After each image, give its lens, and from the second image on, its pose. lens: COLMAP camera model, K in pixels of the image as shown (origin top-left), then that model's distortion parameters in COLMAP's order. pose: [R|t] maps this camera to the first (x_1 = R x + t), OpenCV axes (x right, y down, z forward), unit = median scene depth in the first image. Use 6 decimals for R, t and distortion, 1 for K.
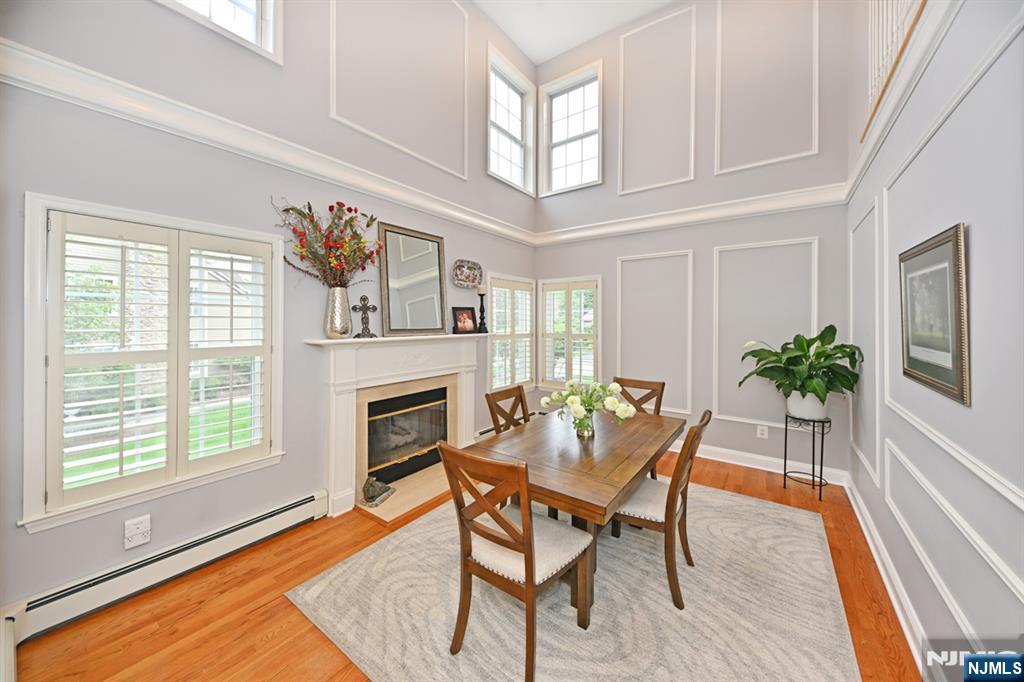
lens RADIAL K [[355.7, 0, 512.7], [0, 355.7, 327.5], [0, 0, 1]] dist [0.011486, 0.000024]
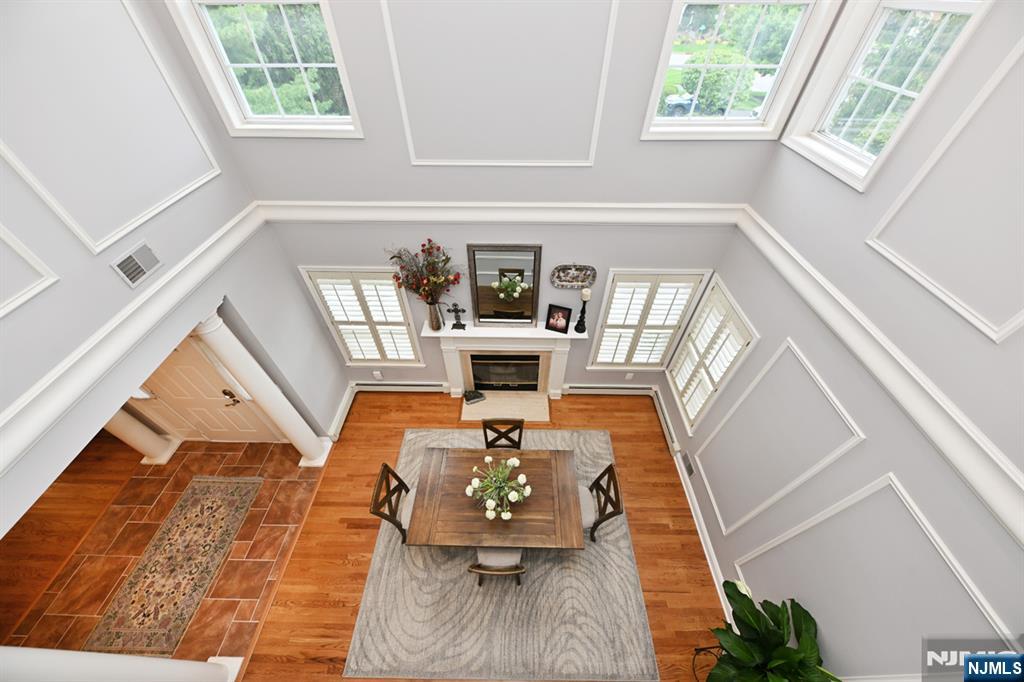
lens RADIAL K [[355.7, 0, 516.4], [0, 355.7, 351.2], [0, 0, 1]] dist [0.011486, 0.000024]
pose [[0.574275, 0.588019, -0.569598, 0.563919], [-0.002705, 0.697126, 0.716943, -0.884254], [0.818658, -0.410182, 0.401933, 0.543141]]
